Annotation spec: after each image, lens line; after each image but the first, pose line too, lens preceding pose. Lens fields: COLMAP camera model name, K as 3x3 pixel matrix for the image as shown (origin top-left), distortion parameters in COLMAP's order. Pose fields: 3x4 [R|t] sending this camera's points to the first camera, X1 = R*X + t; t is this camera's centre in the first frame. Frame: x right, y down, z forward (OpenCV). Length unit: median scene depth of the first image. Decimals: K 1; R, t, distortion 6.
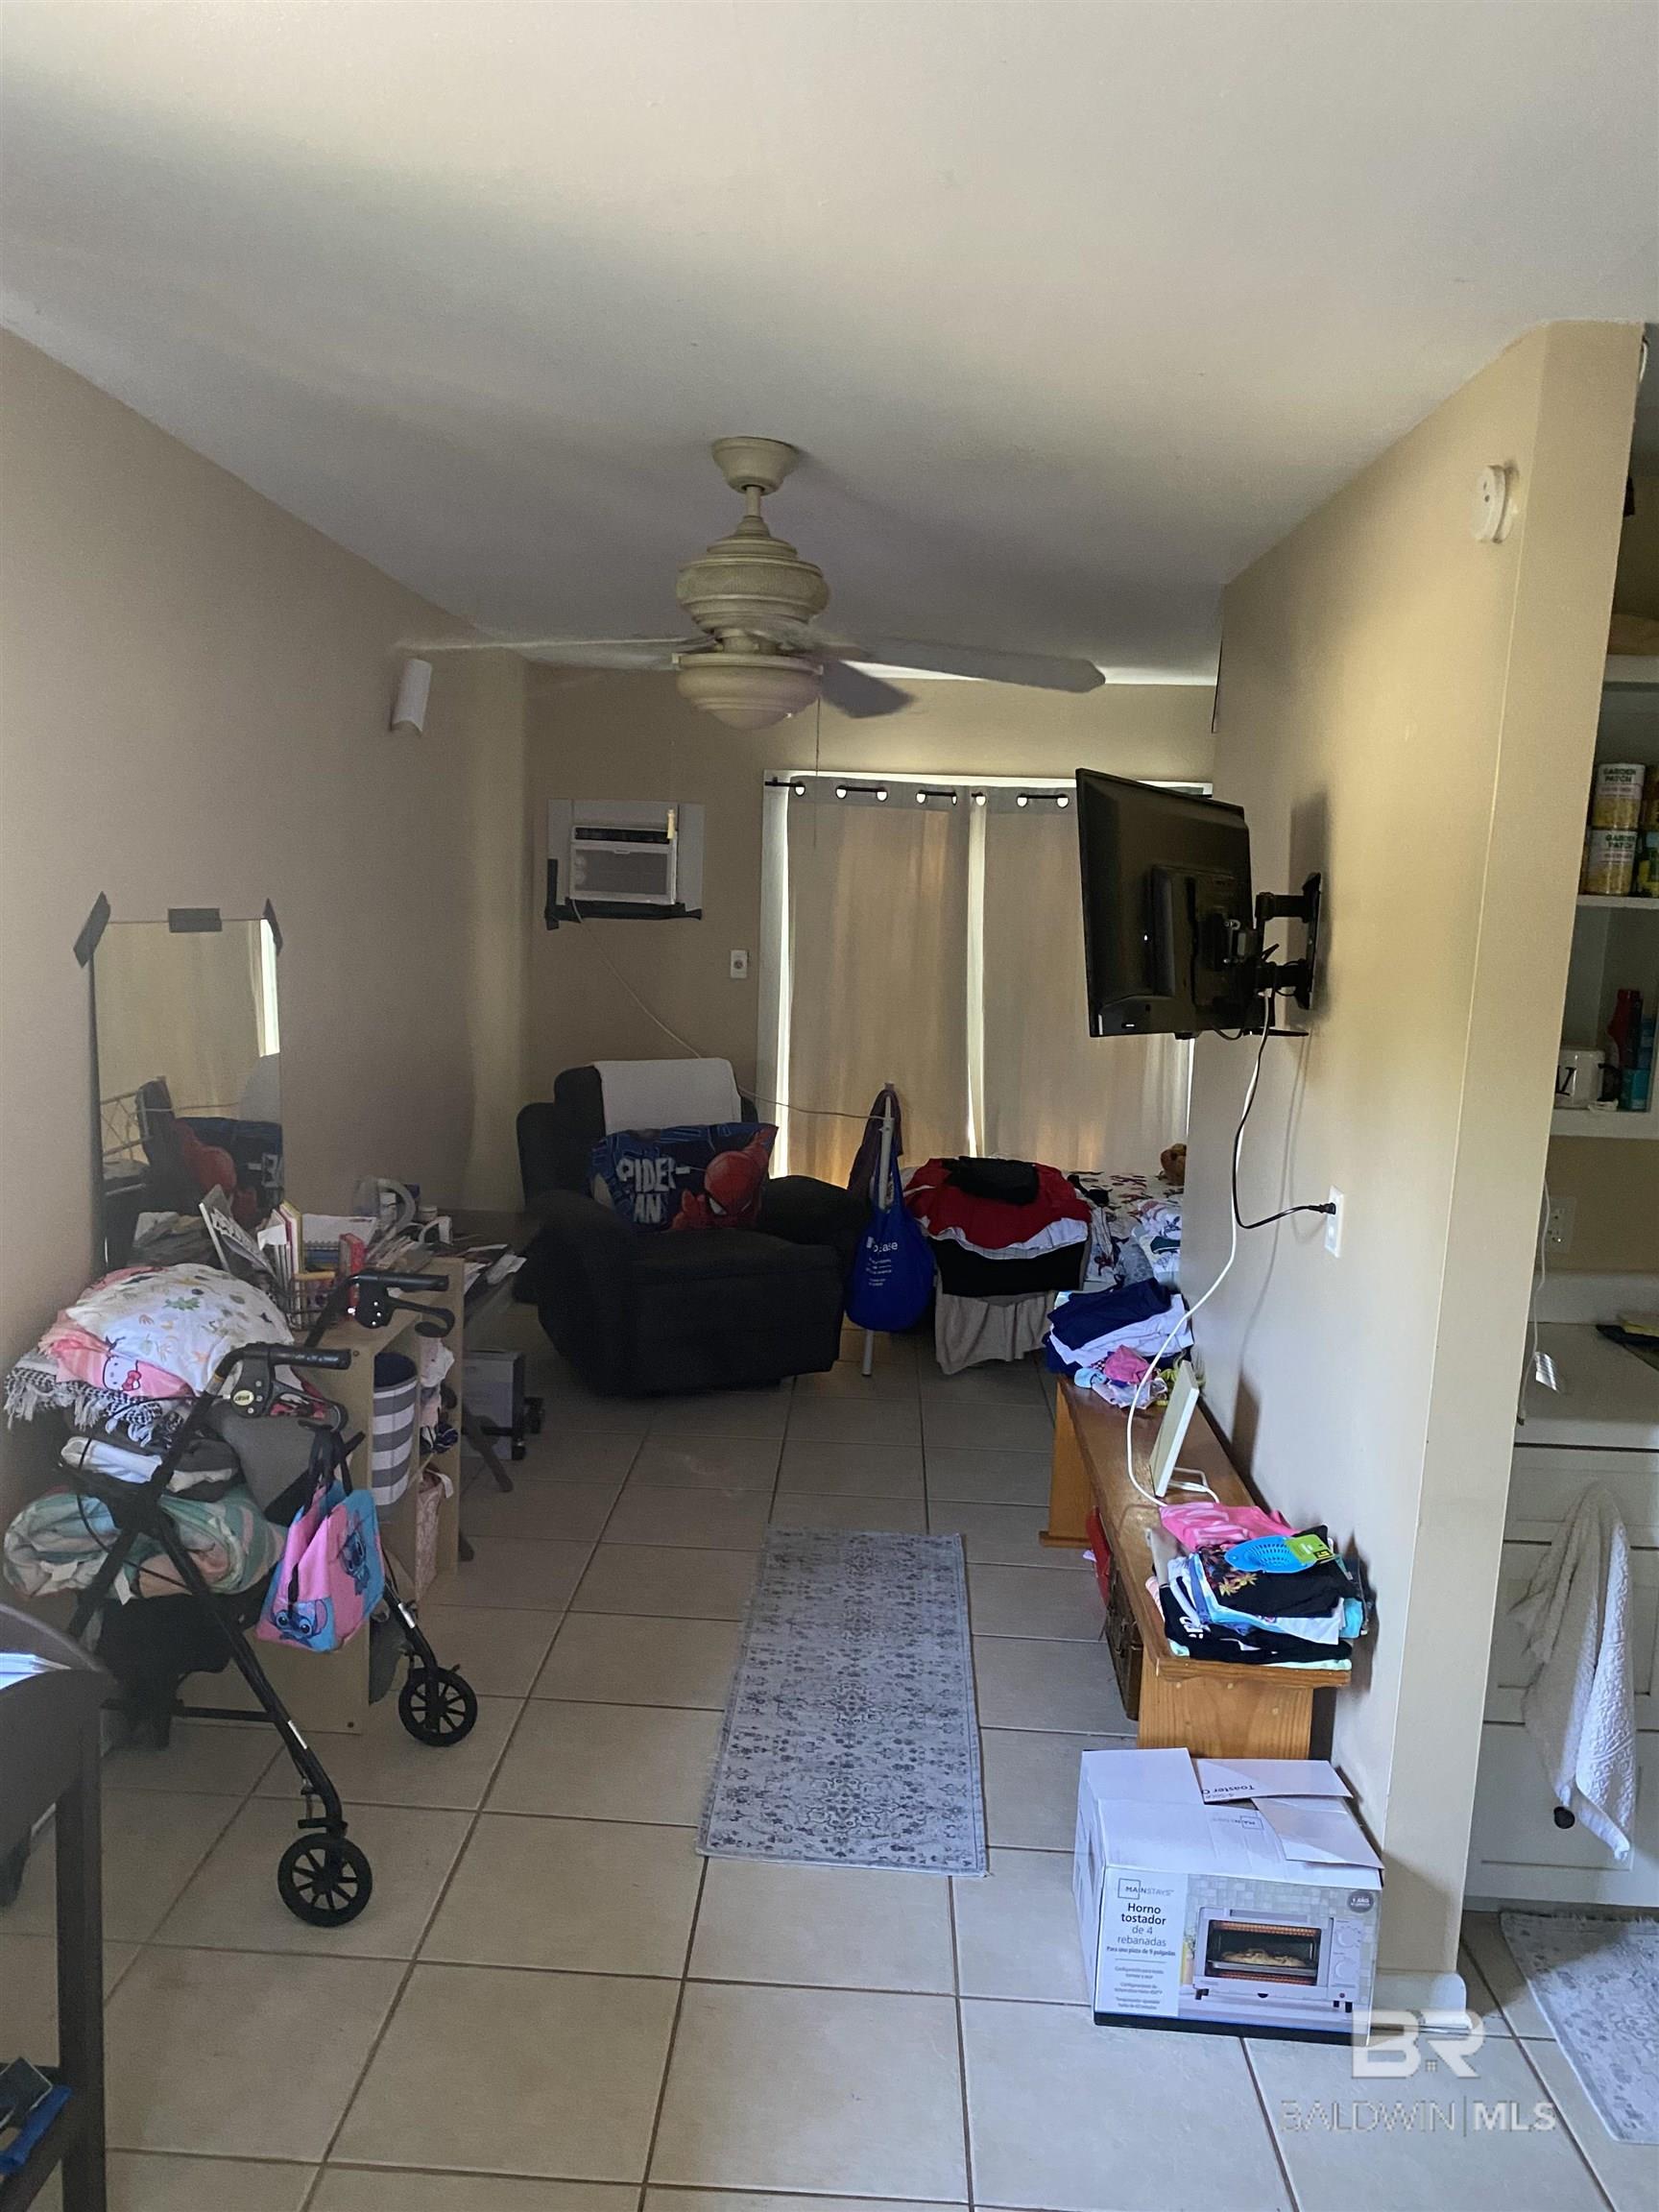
lens RADIAL K [[1677.9, 0, 814.2], [0, 1677.9, 1111.4], [0, 0, 1]] dist [0.035349, -0.037357]
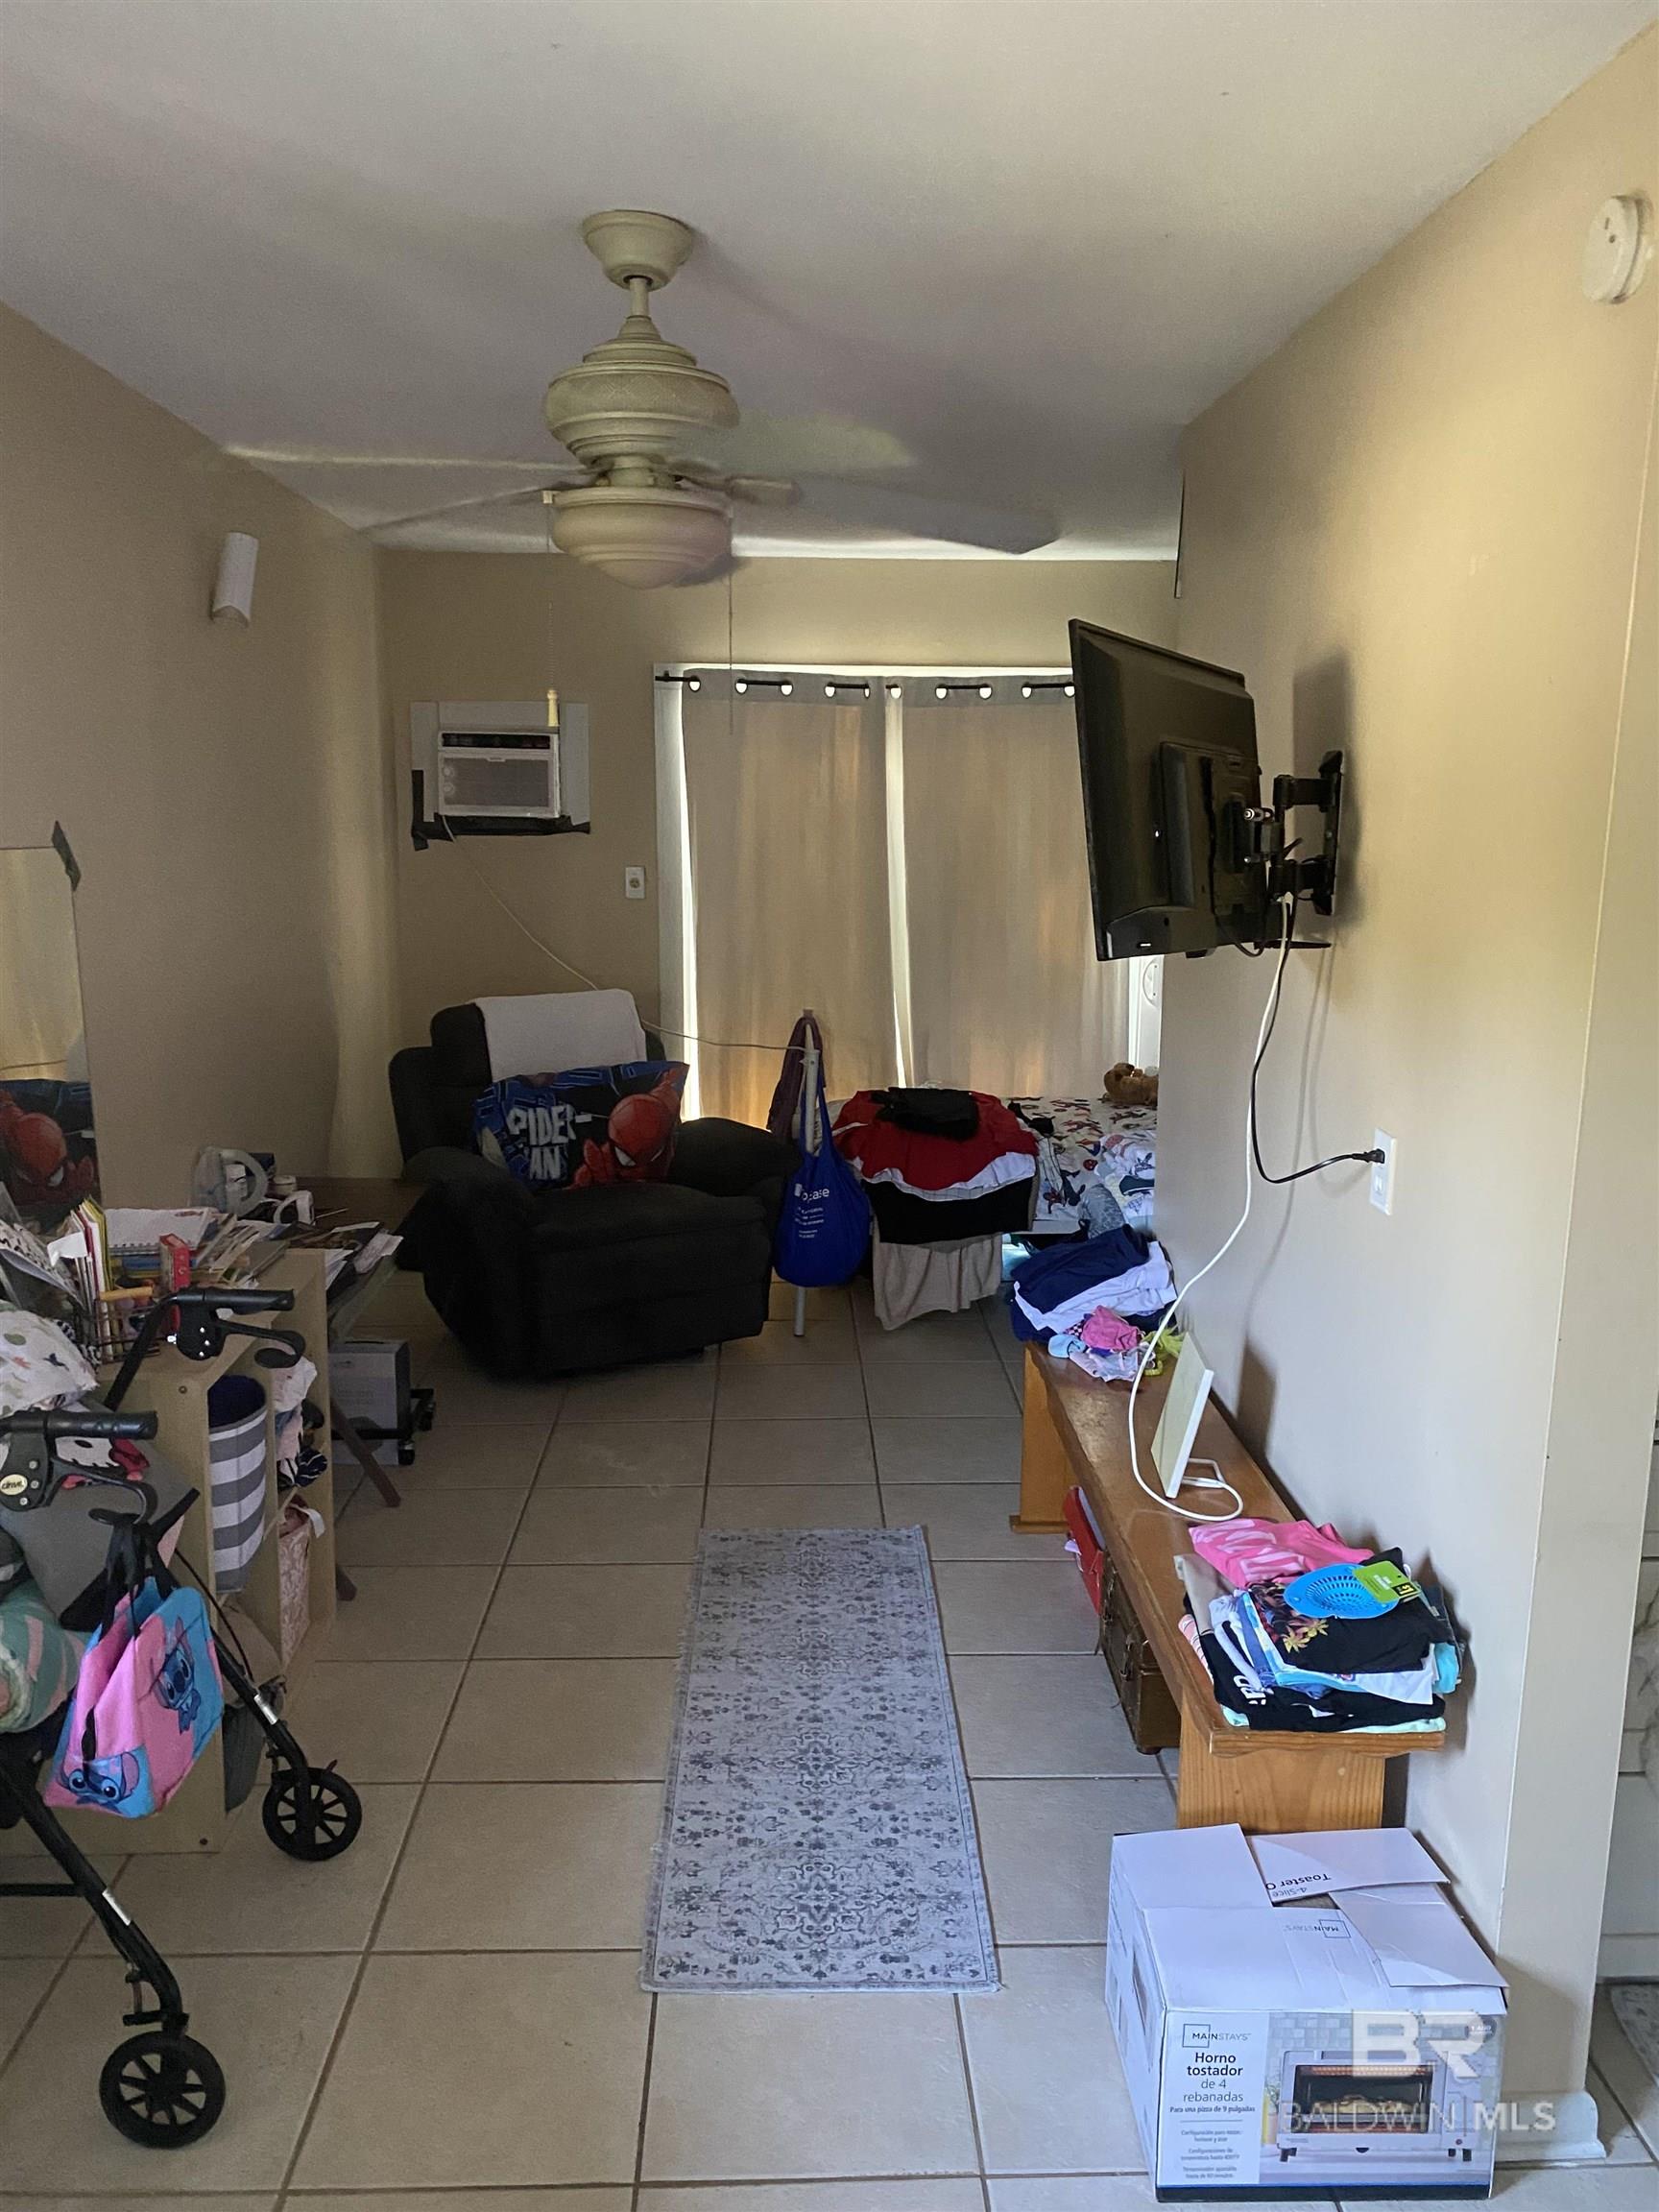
lens RADIAL K [[1677.9, 0, 838.2], [0, 1677.9, 1090.4], [0, 0, 1]] dist [0.035349, -0.037357]
pose [[0.996279, -0.041833, 0.075359, -0.017818], [0.038900, 0.998443, 0.039981, -0.017141], [-0.076914, -0.036900, 0.996355, 0.186816]]
